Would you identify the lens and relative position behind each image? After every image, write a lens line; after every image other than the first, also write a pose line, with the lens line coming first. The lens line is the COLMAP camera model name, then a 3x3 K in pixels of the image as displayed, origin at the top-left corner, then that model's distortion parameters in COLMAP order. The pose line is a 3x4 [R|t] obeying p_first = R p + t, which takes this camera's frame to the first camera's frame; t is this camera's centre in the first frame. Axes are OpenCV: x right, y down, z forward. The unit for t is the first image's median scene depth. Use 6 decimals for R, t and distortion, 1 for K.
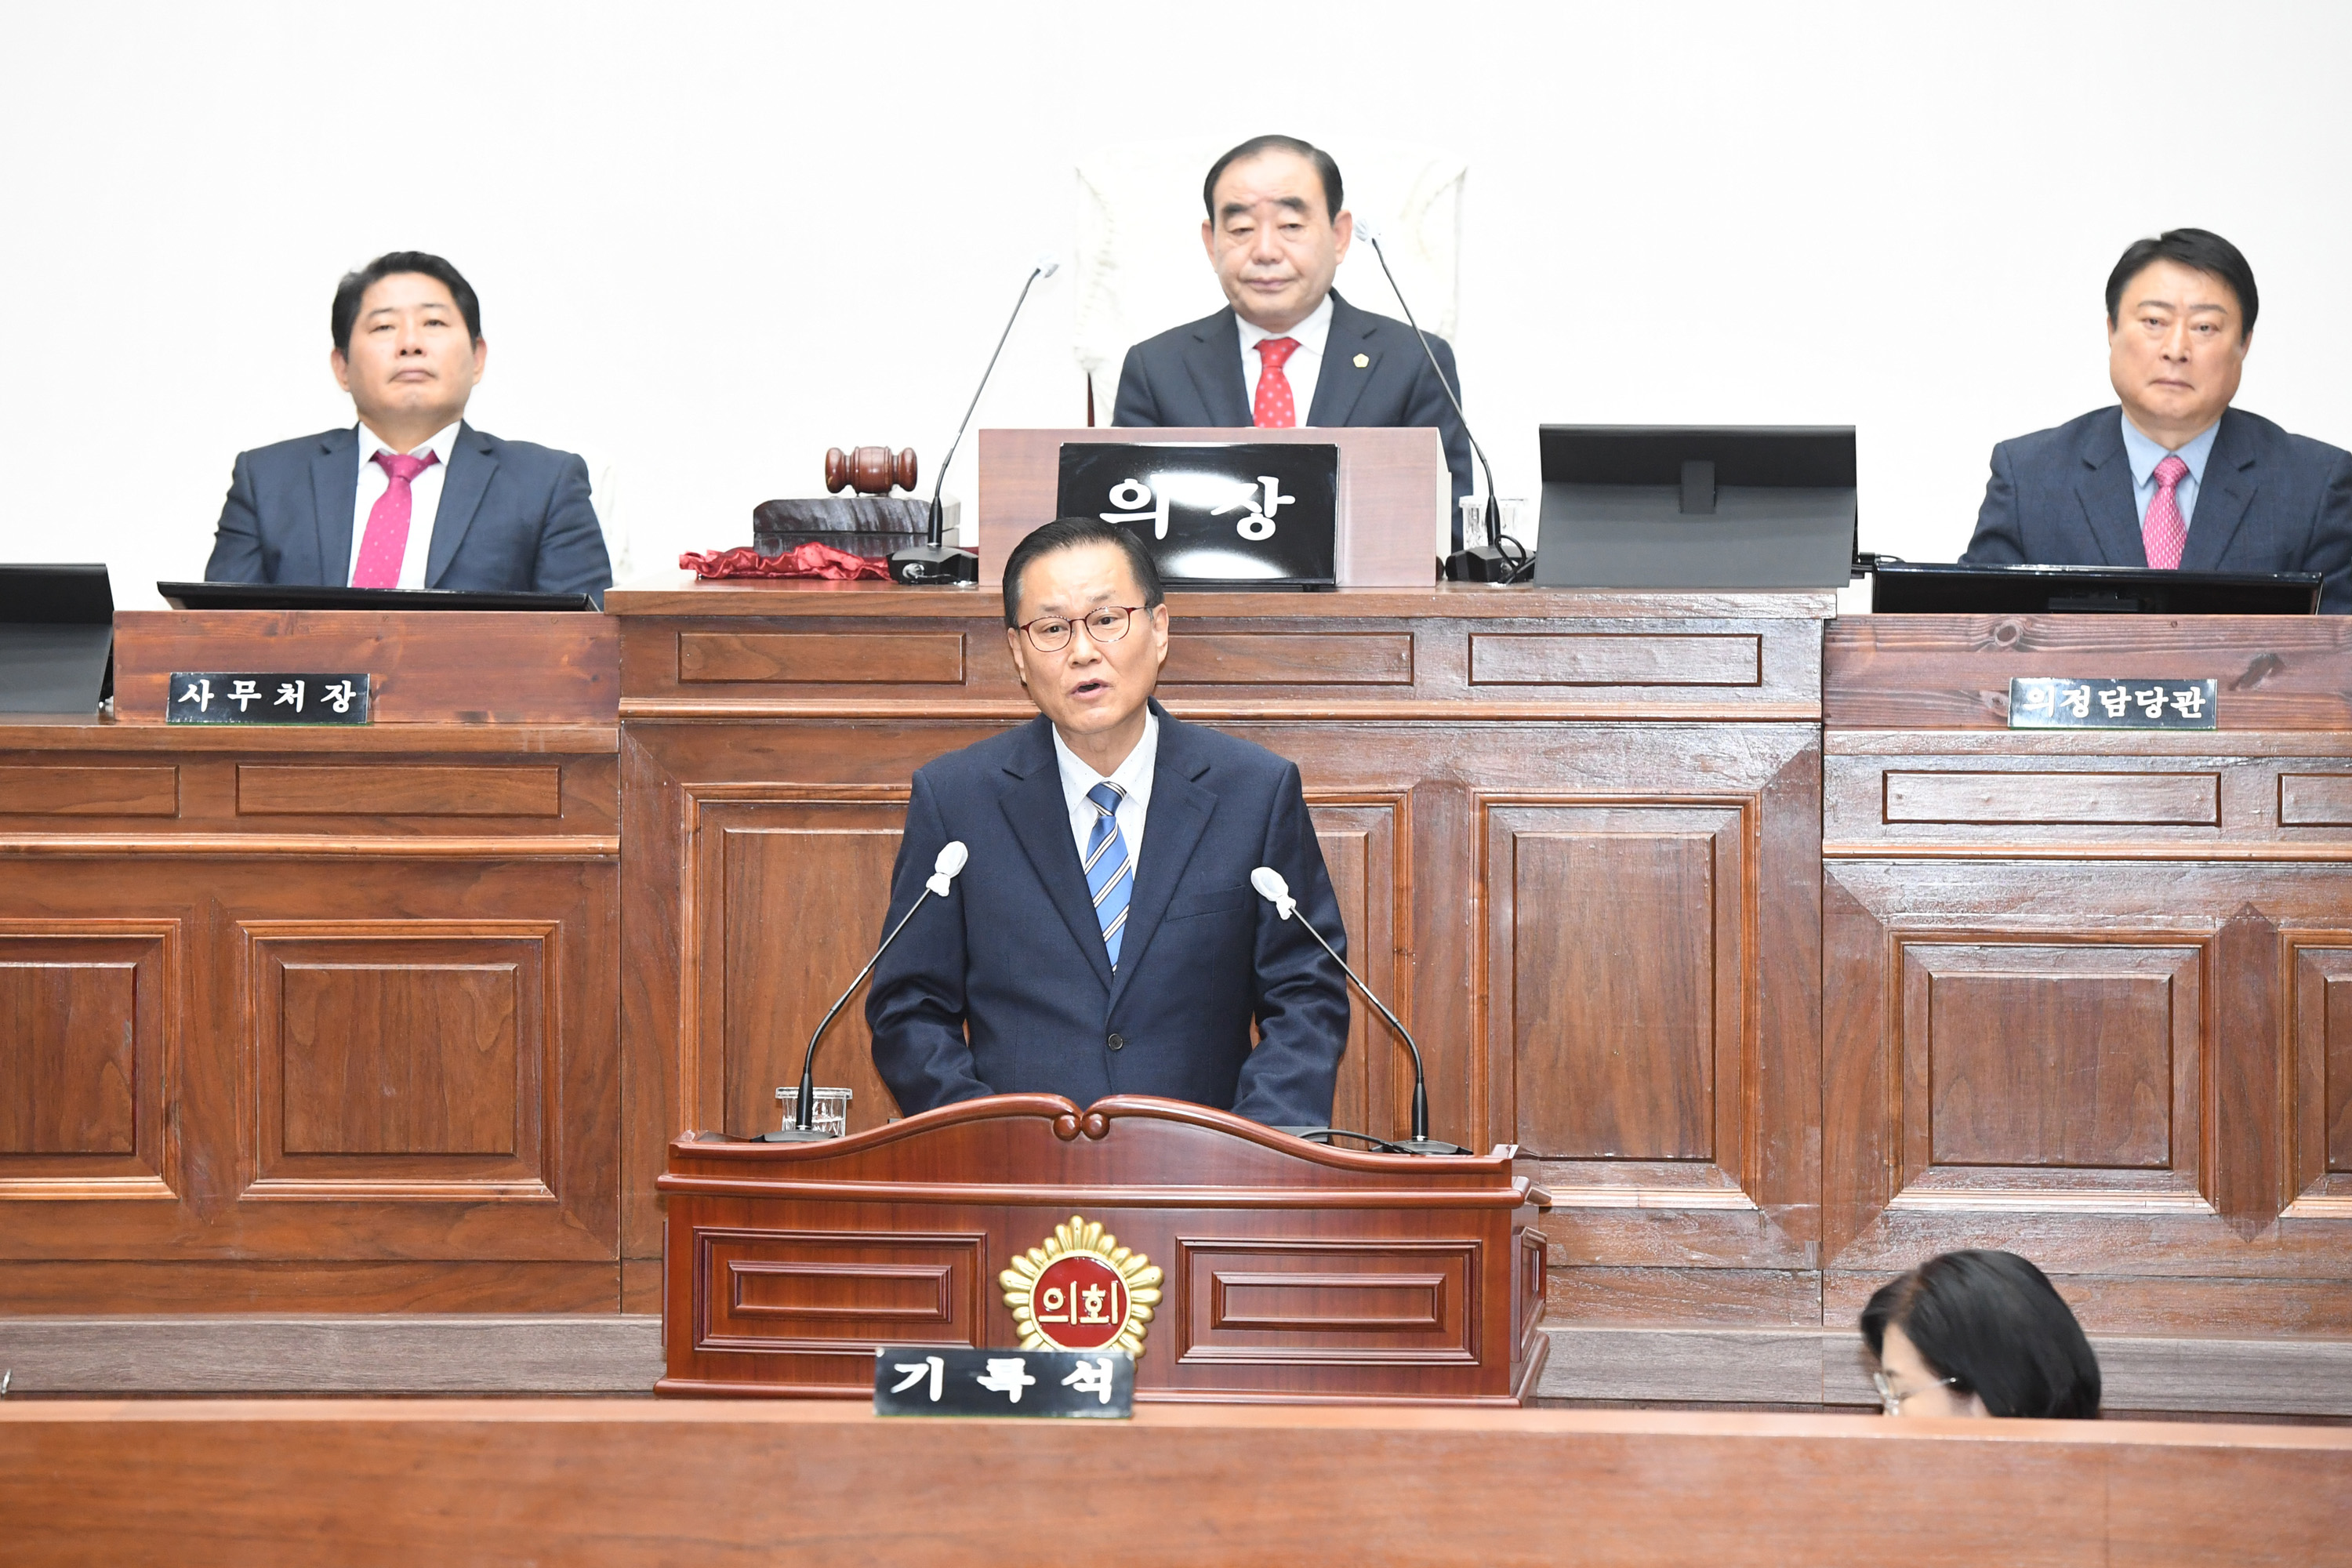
lens RADIAL K [[10936.0, 0, 1080.9], [0, 10936.0, 740.8], [0, 0, 1]] dist [1.275349, 0.000000]
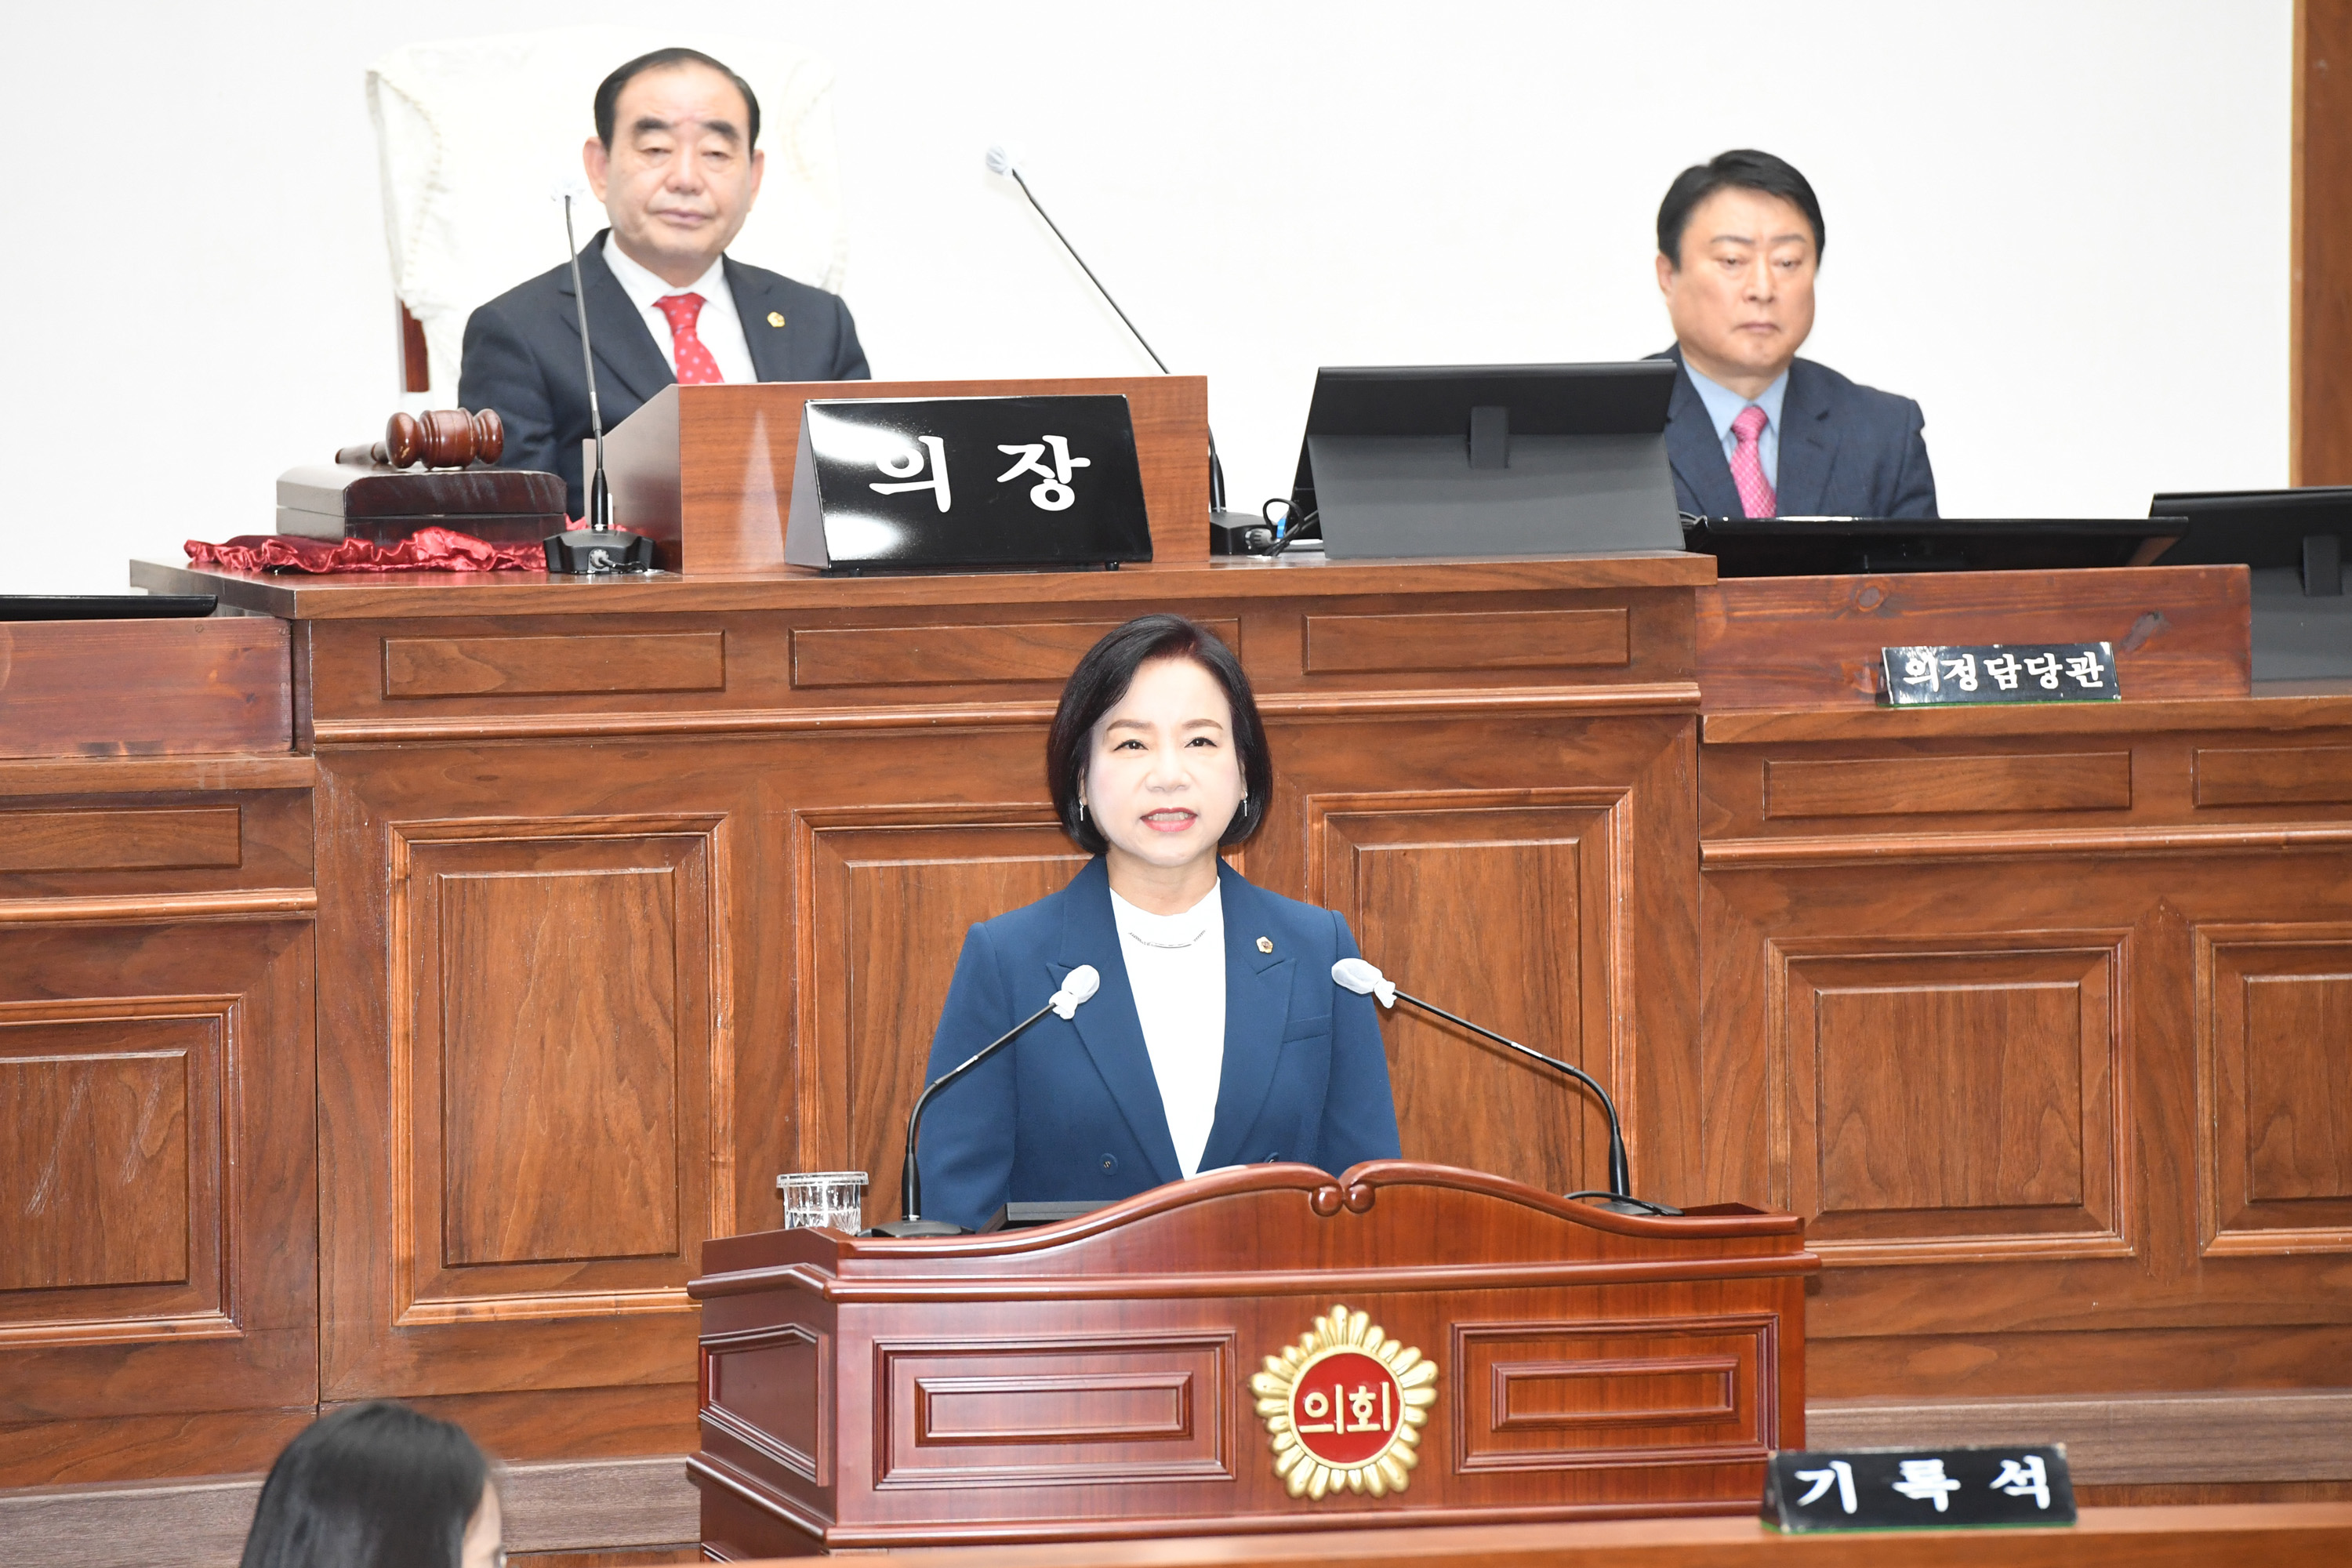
lens RADIAL K [[13089.9, 0, 1169.6], [0, 13089.9, 778.9], [0, 0, 1]] dist [2.214185, 0.000000]
pose [[0.939980, -0.031906, 0.339734, -0.317852], [0.031970, 0.999474, 0.005411, -0.002786], [-0.339728, 0.005775, 0.940506, 0.046300]]
